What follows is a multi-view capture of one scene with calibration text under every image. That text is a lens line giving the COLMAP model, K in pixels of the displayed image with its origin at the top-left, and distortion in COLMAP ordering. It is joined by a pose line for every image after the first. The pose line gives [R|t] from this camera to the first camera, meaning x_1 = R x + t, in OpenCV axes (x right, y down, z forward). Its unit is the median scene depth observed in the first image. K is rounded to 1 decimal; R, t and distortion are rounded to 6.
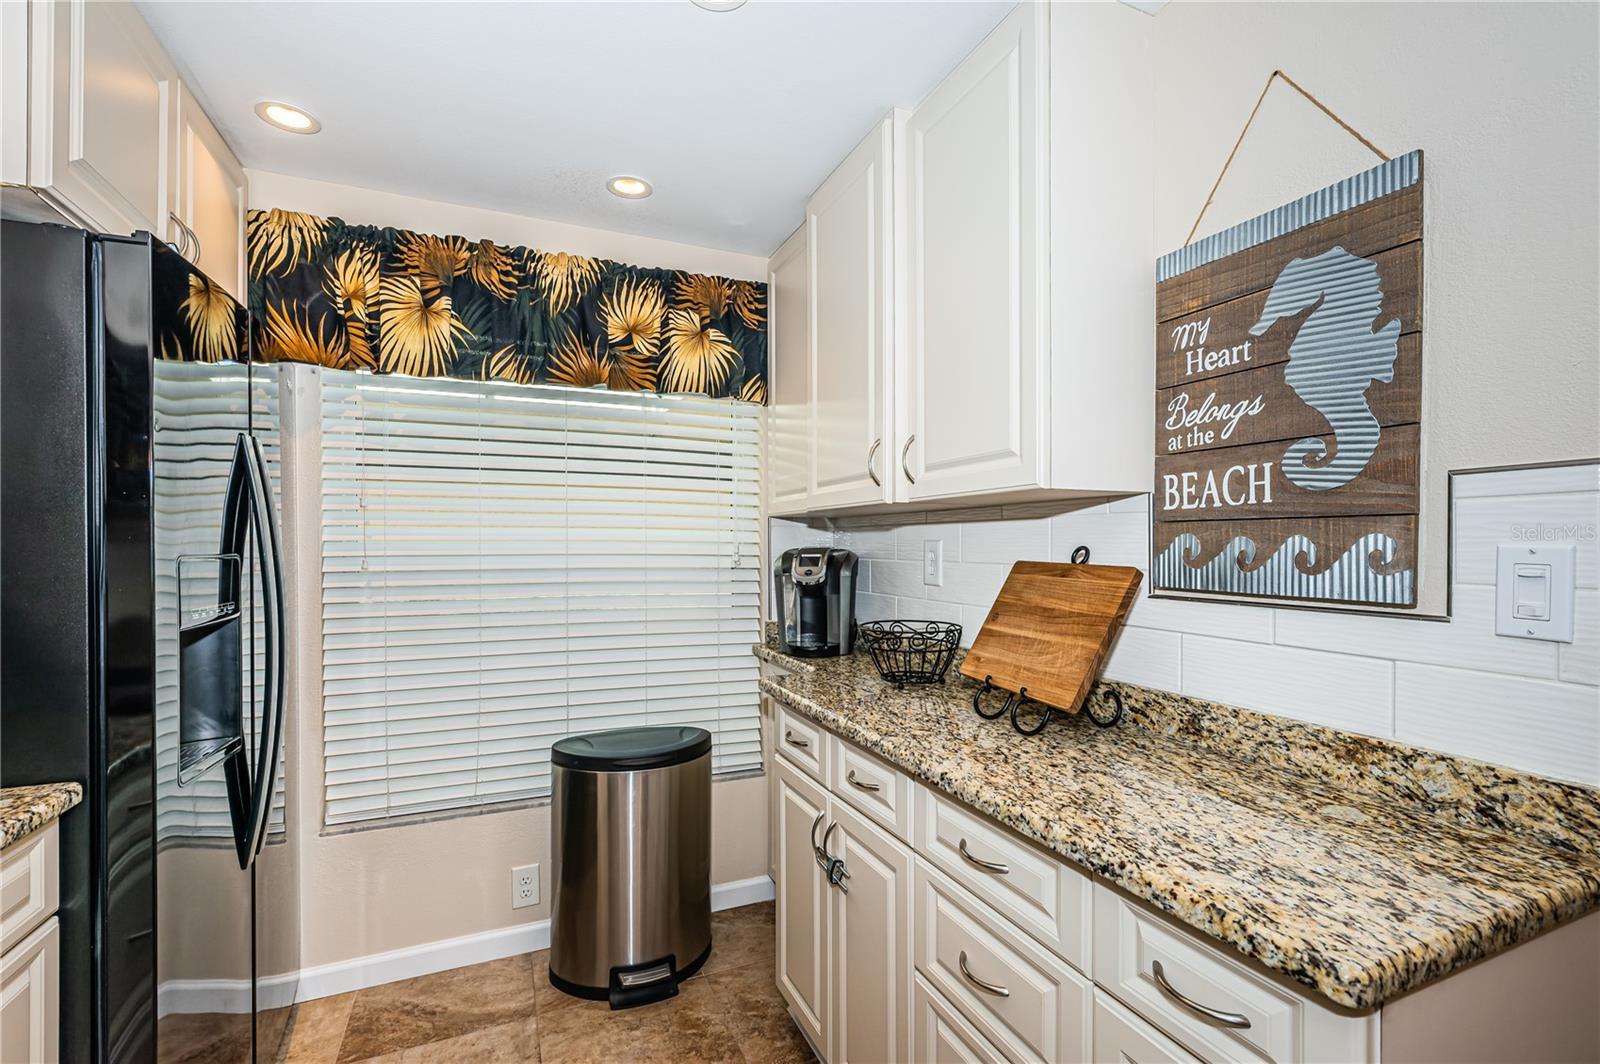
lens RADIAL K [[700.9, 0, 793.7], [0, 700.9, 529.6], [0, 0, 1]] dist [0.001112, 0.000142]
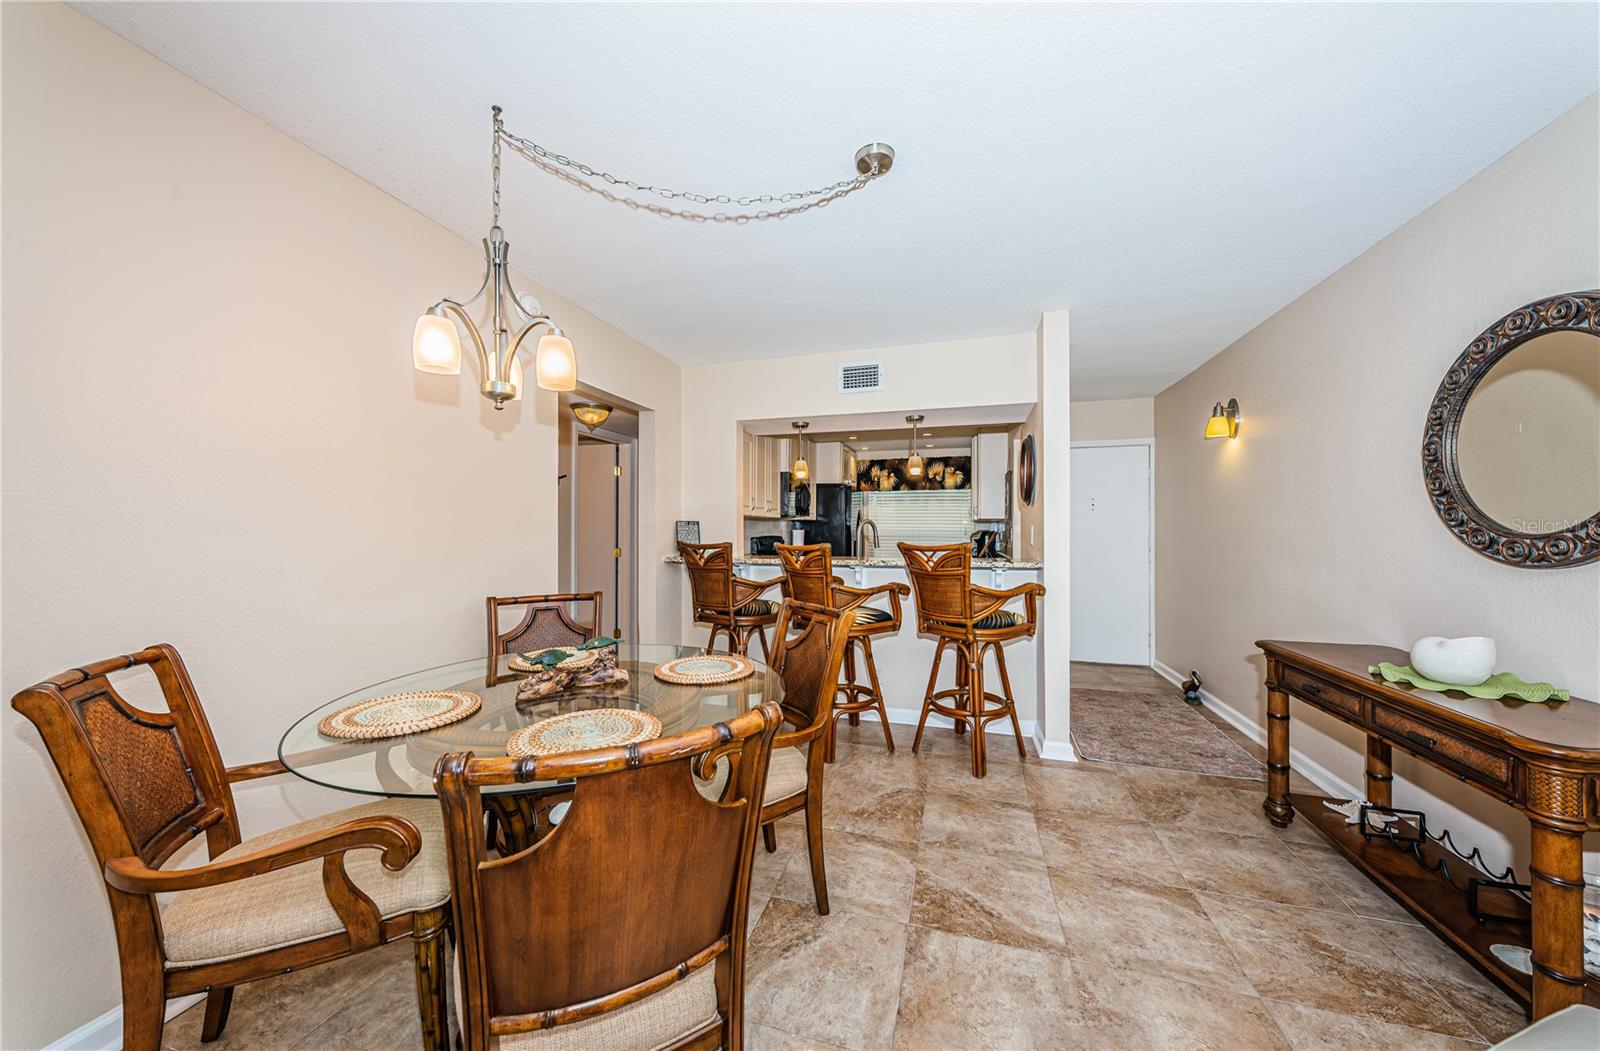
lens RADIAL K [[538.9, 0, 798.6], [0, 538.9, 533.5], [0, 0, 1]] dist [0.001694, -0.000089]
pose [[0.758921, 0.002593, -0.651178, 1.172452], [-0.001355, 0.999996, 0.002402, 0.041092], [0.651181, -0.000941, 0.758922, -1.821181]]
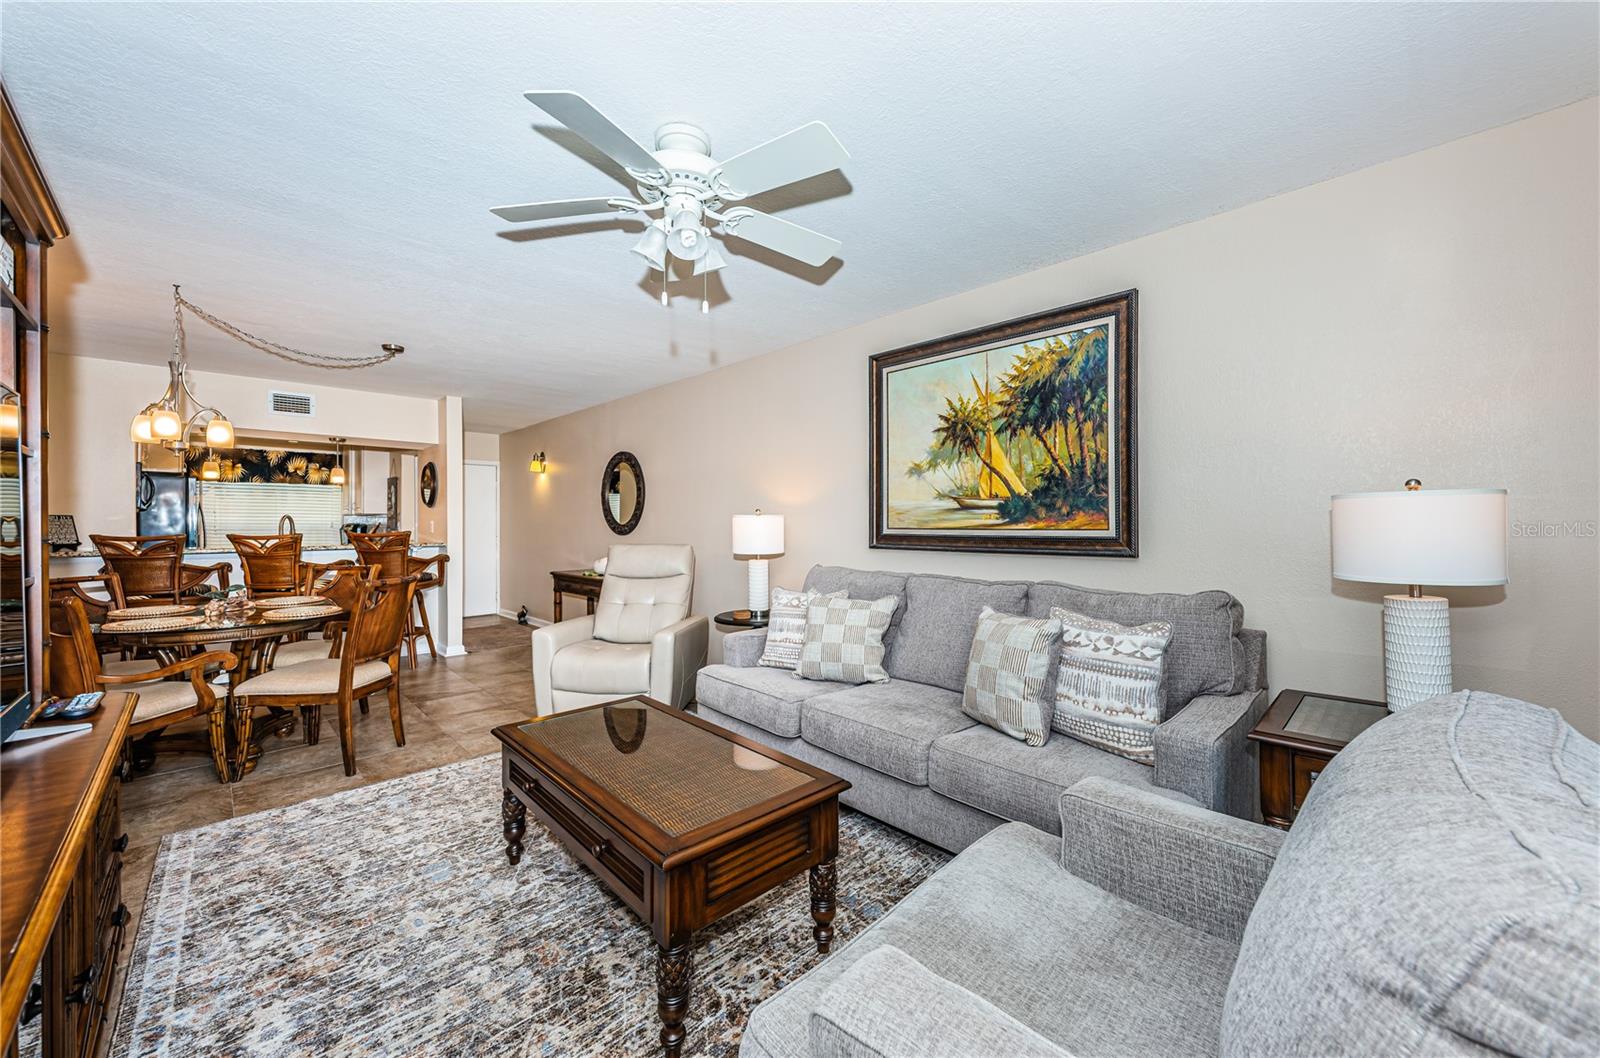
lens RADIAL K [[600.9, 0, 798.2], [0, 600.9, 515.8], [0, 0, 1]] dist [-0.000377, -0.000244]
pose [[0.935490, 0.000429, 0.353353, 1.249668], [0.004862, 0.999889, -0.014088, 0.045273], [-0.353319, 0.014897, 0.935384, -3.247607]]
